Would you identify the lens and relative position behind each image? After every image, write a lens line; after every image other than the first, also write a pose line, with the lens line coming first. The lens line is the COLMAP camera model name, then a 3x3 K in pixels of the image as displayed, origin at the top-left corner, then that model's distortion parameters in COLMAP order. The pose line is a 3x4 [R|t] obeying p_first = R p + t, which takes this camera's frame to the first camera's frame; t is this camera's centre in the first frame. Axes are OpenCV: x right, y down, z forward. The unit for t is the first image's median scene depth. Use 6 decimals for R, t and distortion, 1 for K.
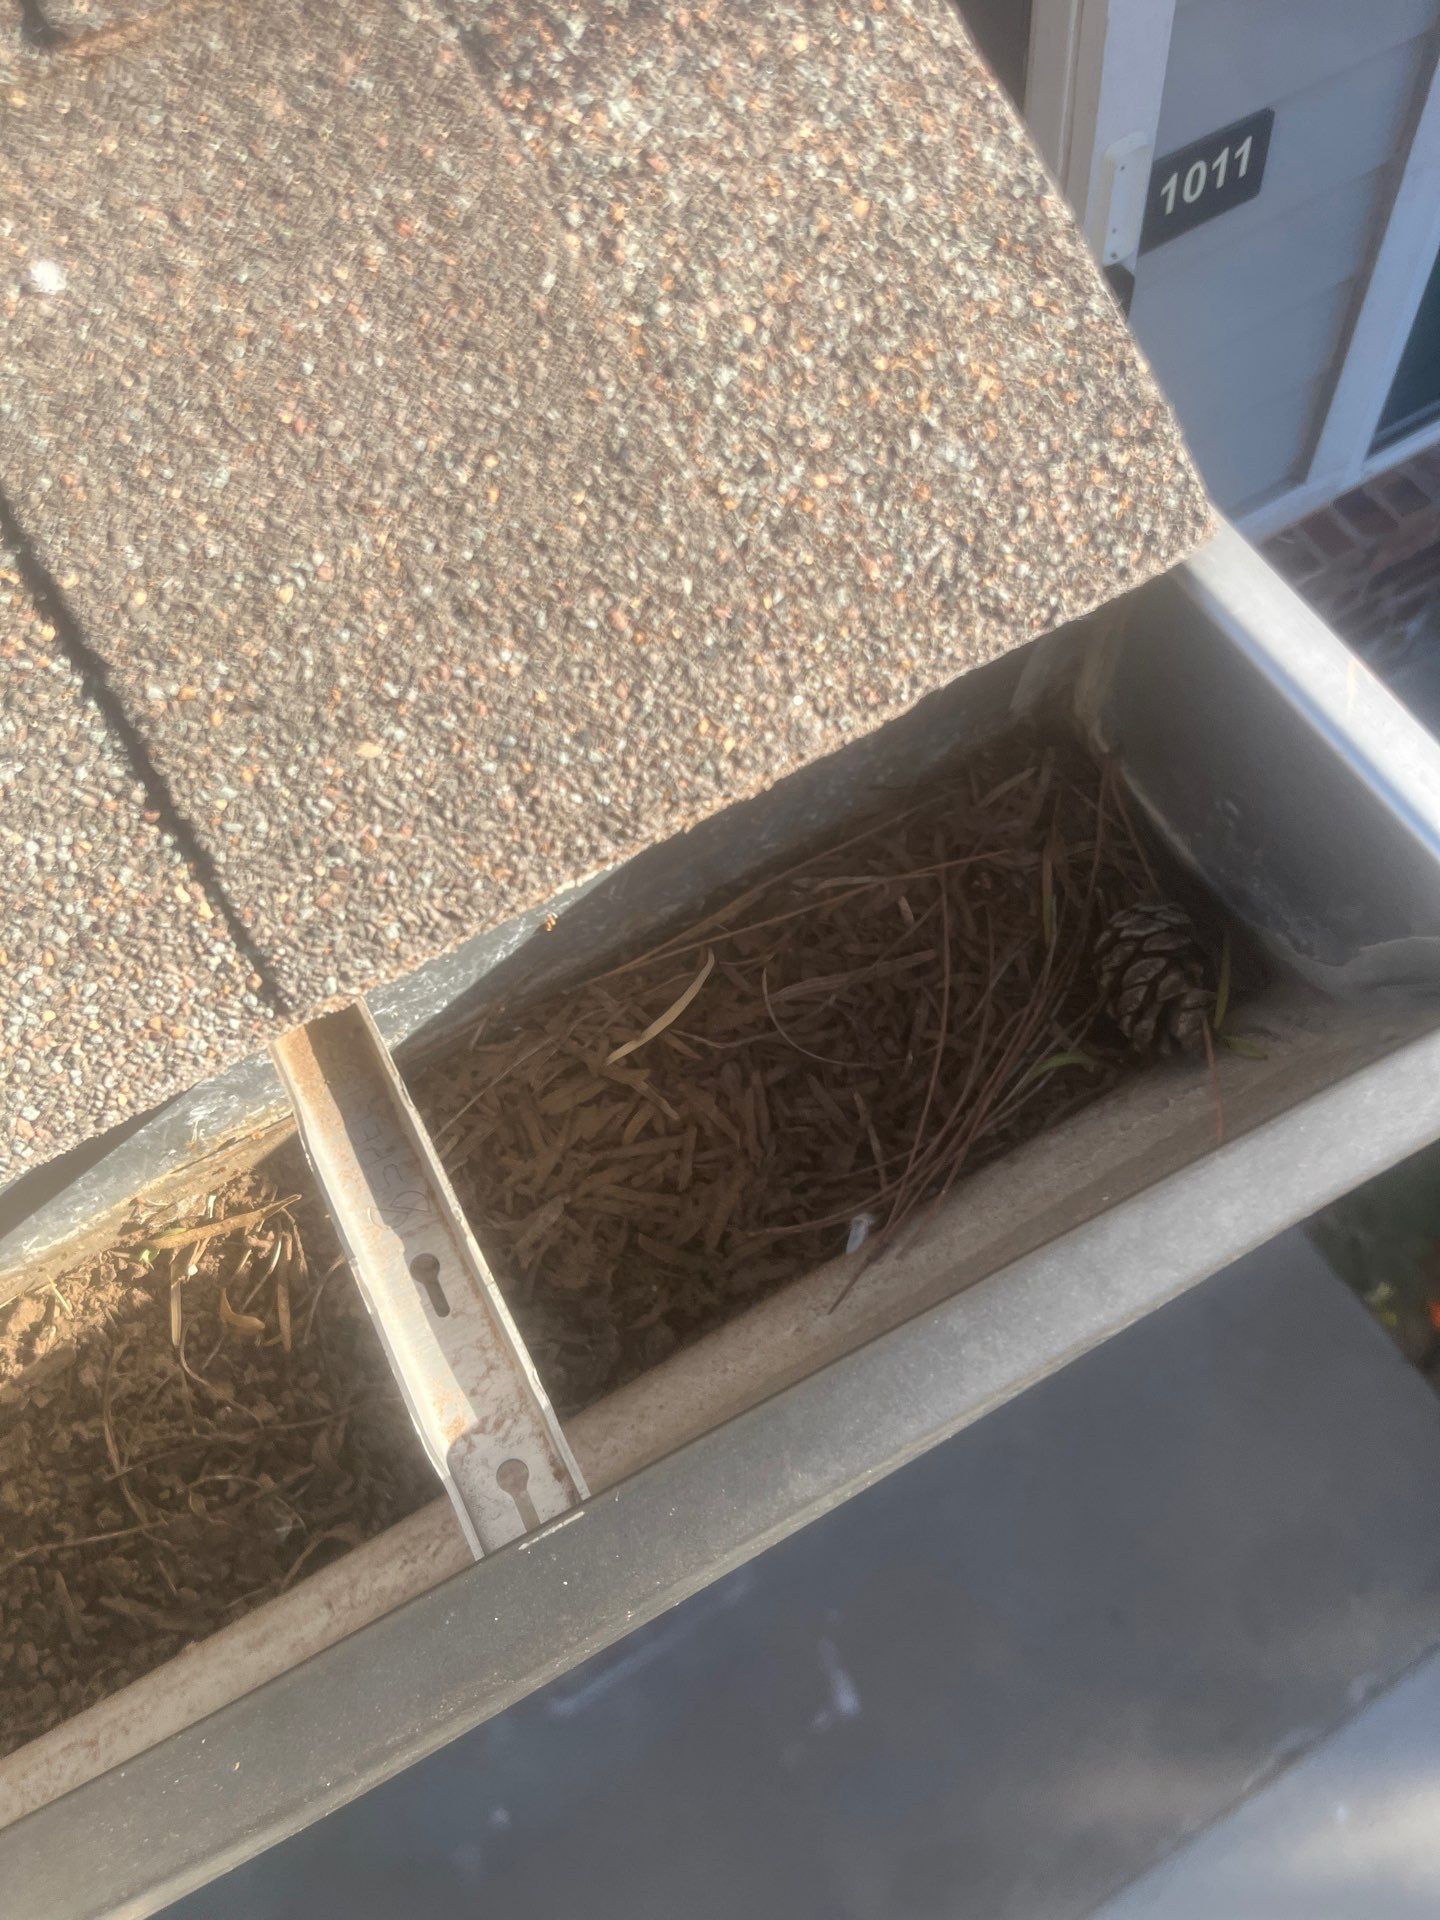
lens RADIAL K [[1503.3, 0, 721.4], [0, 1503.3, 965.9], [0, 0, 1]] dist [0.009871, -0.065079]
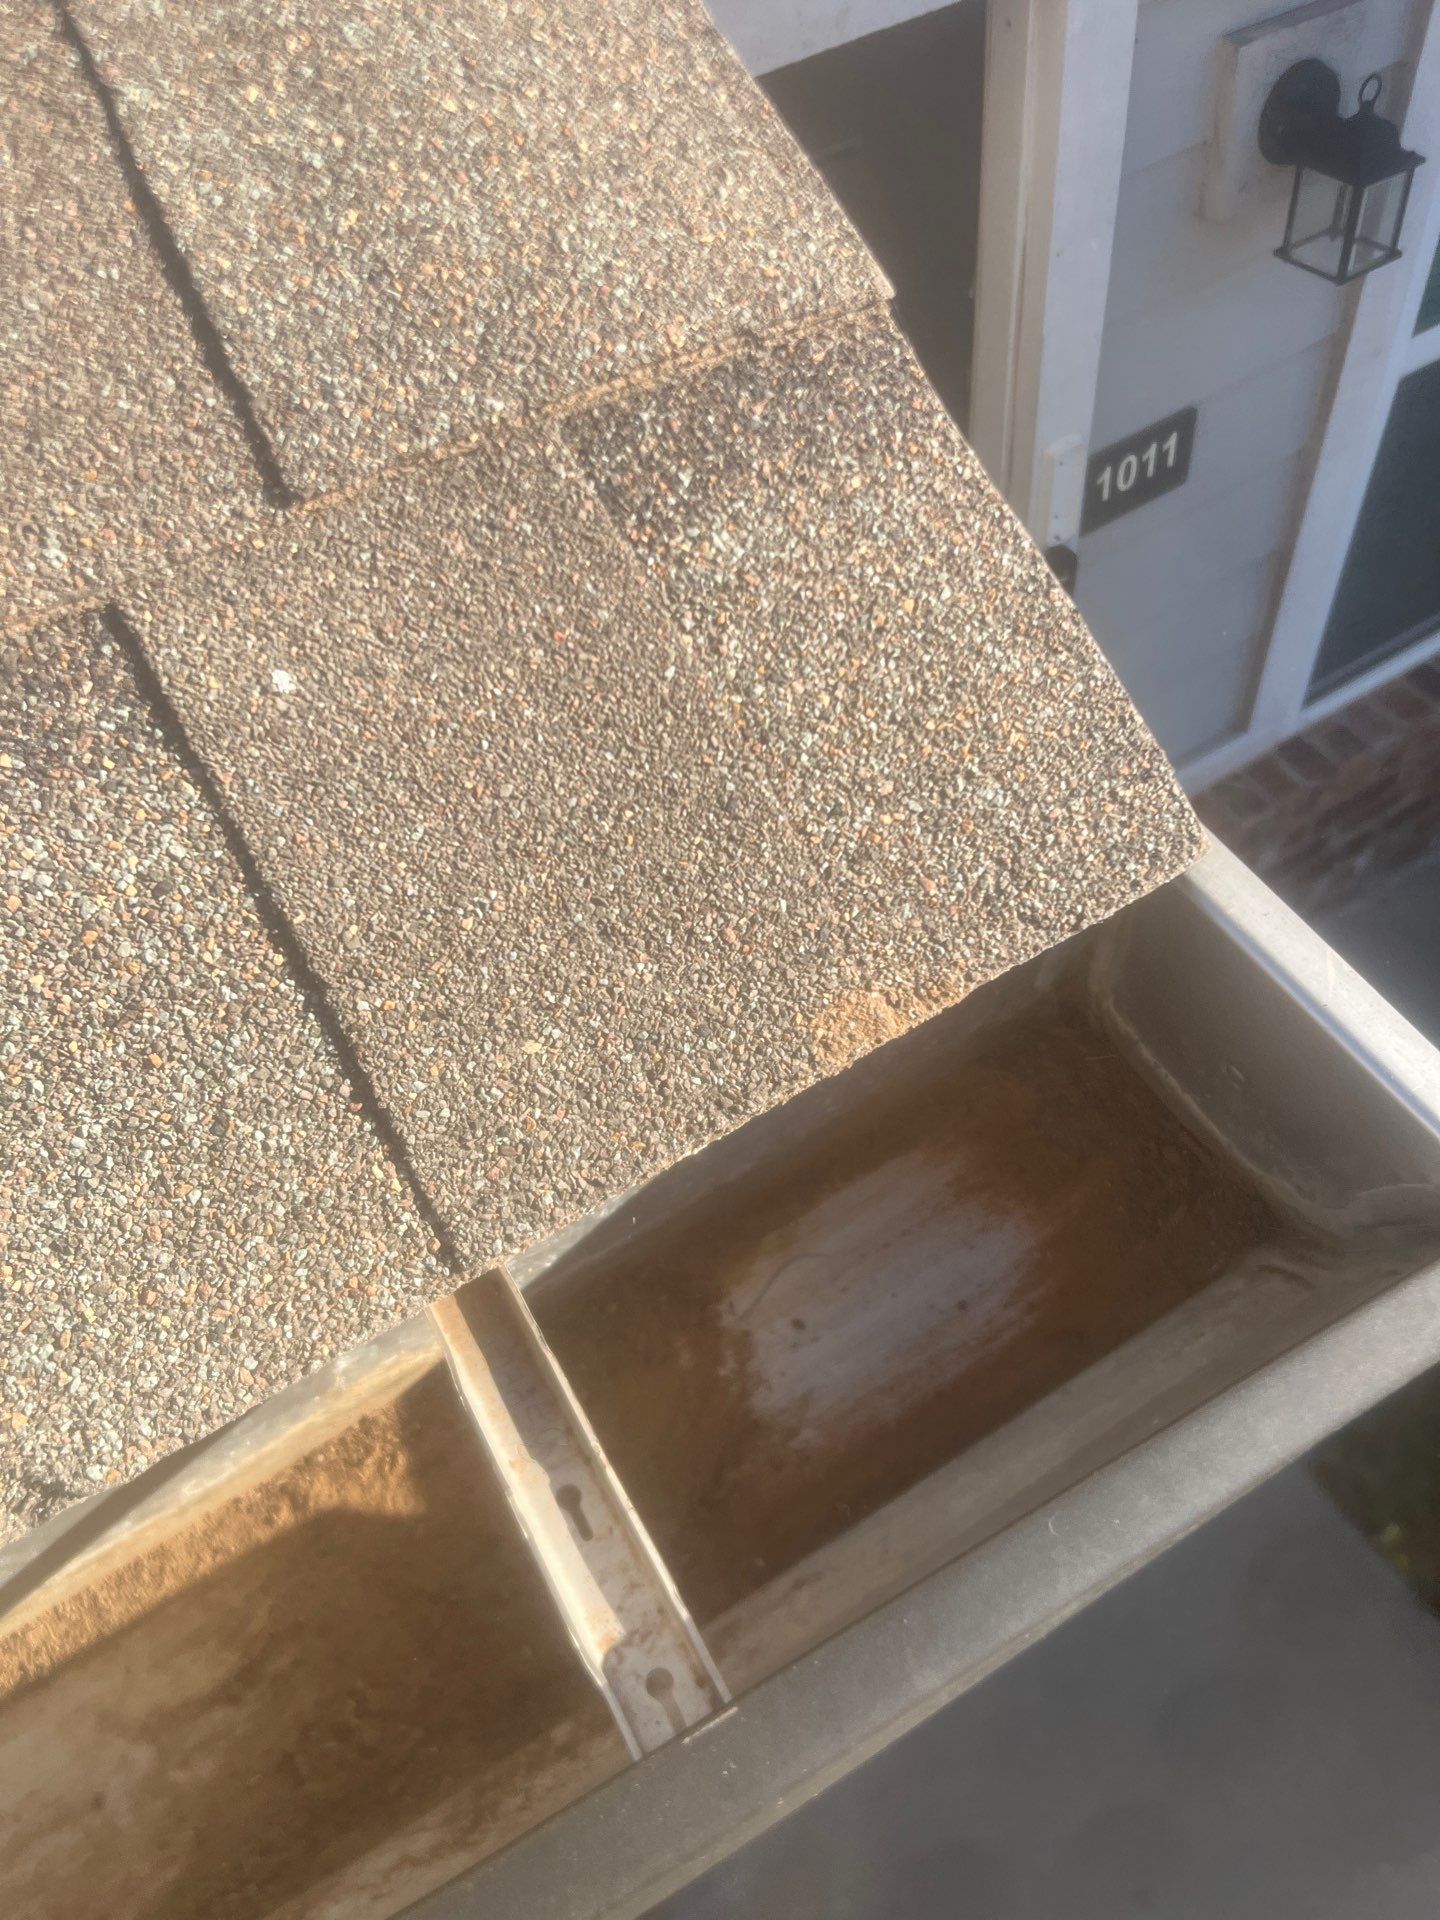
lens RADIAL K [[1503.3, 0, 714.3], [0, 1503.3, 940.5], [0, 0, 1]] dist [0.009871, -0.065079]
pose [[0.999682, -0.019050, 0.016527, -0.101837], [0.021632, 0.984578, -0.173606, -0.014254], [-0.012965, 0.173908, 0.984677, -0.201048]]
